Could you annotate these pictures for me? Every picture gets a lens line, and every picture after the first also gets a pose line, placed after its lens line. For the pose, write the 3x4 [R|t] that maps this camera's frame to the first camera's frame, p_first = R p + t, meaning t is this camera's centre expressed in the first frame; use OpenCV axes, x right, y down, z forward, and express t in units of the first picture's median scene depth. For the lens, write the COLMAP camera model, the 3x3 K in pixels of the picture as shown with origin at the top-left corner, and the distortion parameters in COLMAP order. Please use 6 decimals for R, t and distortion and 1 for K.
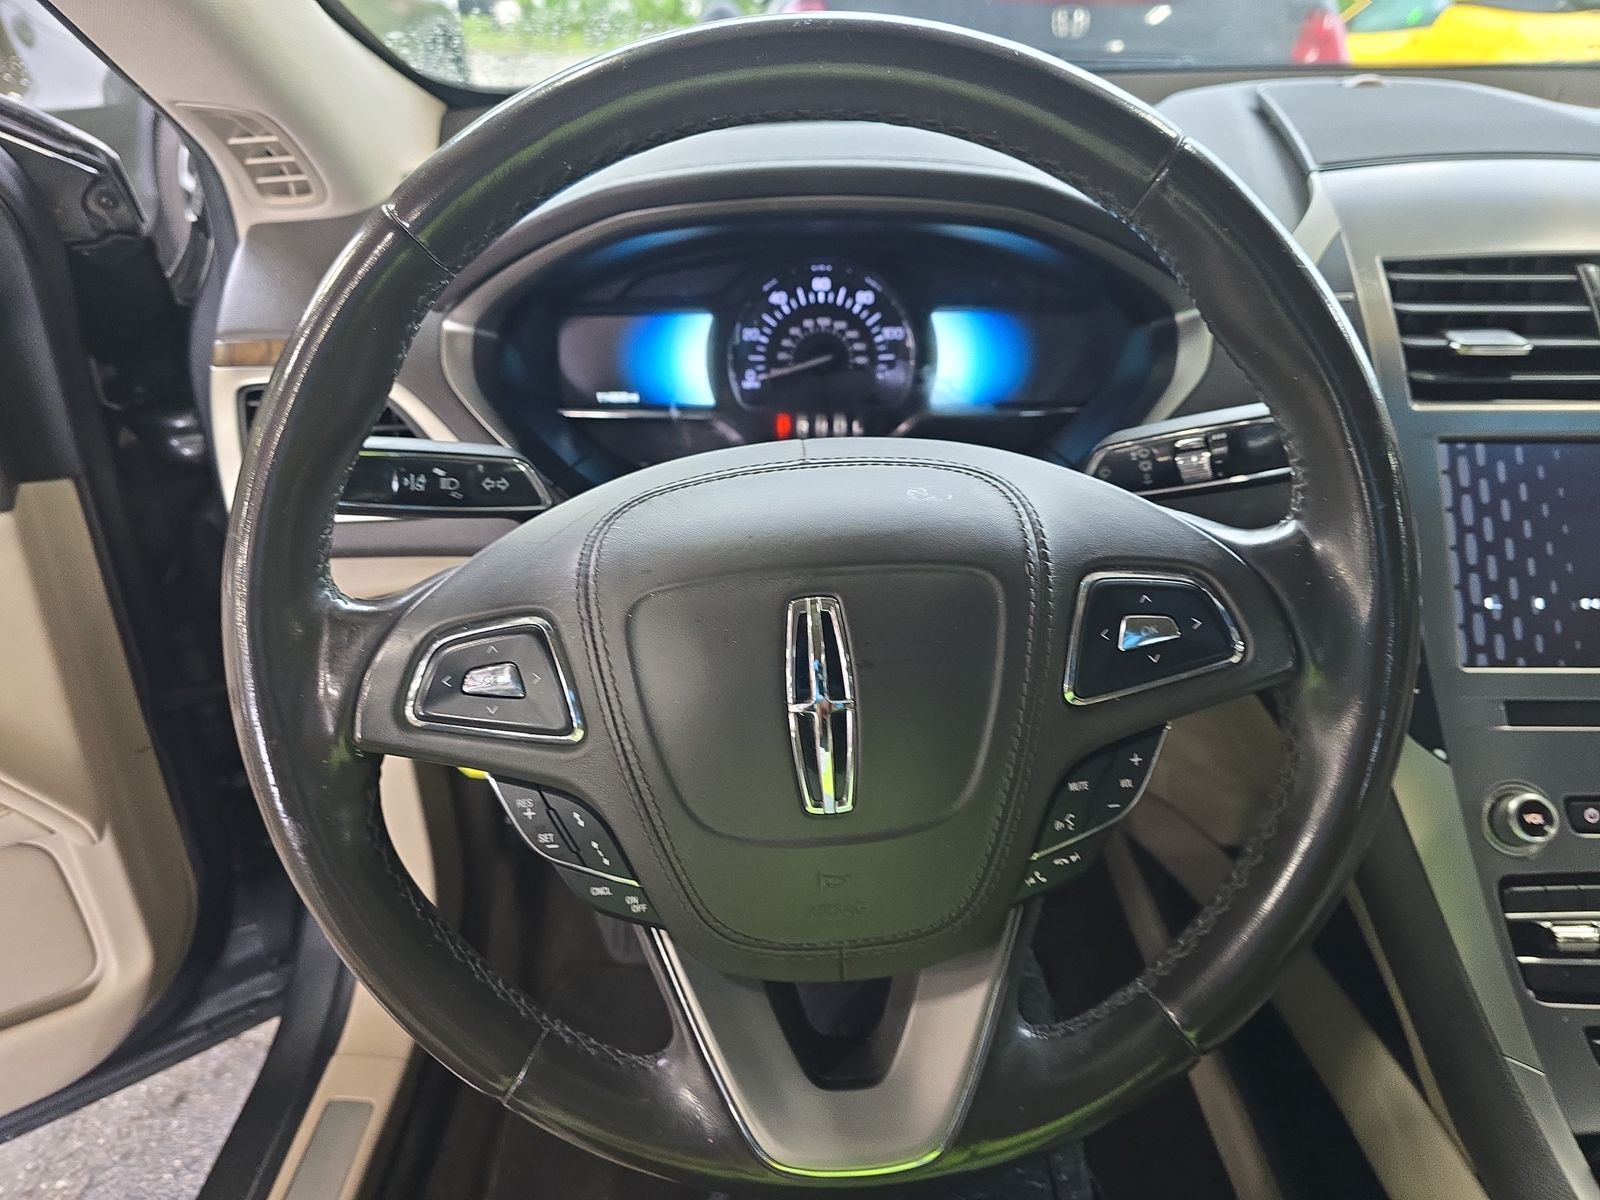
lens RADIAL K [[1083.1, 0, 795.8], [0, 1083.1, 613.3], [0, 0, 1]] dist [0.005903, -0.012405]
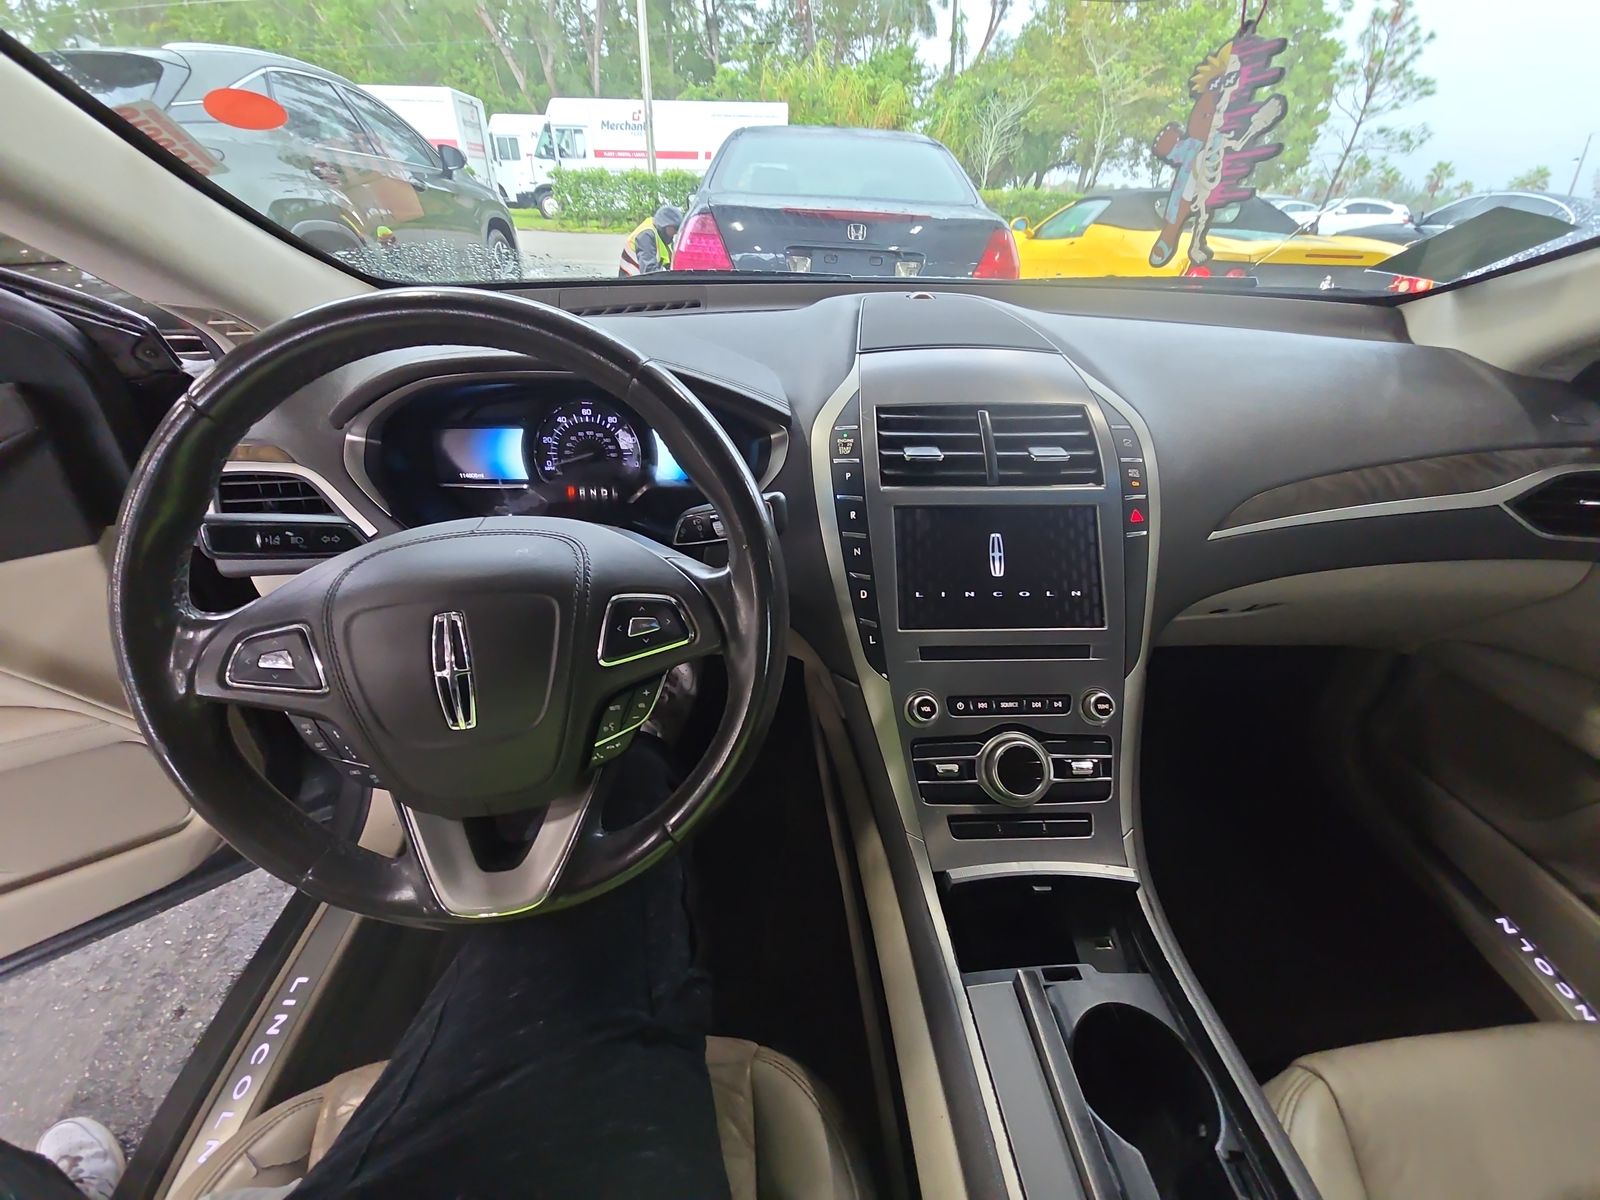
lens RADIAL K [[635.8, 0, 803.9], [0, 635.8, 597.6], [0, 0, 1]] dist [0.002768, 0.000202]
pose [[0.996270, -0.015242, 0.084930, 0.281265], [0.011743, 0.999067, 0.041551, -0.041727], [-0.085485, -0.040398, 0.995520, -0.066539]]
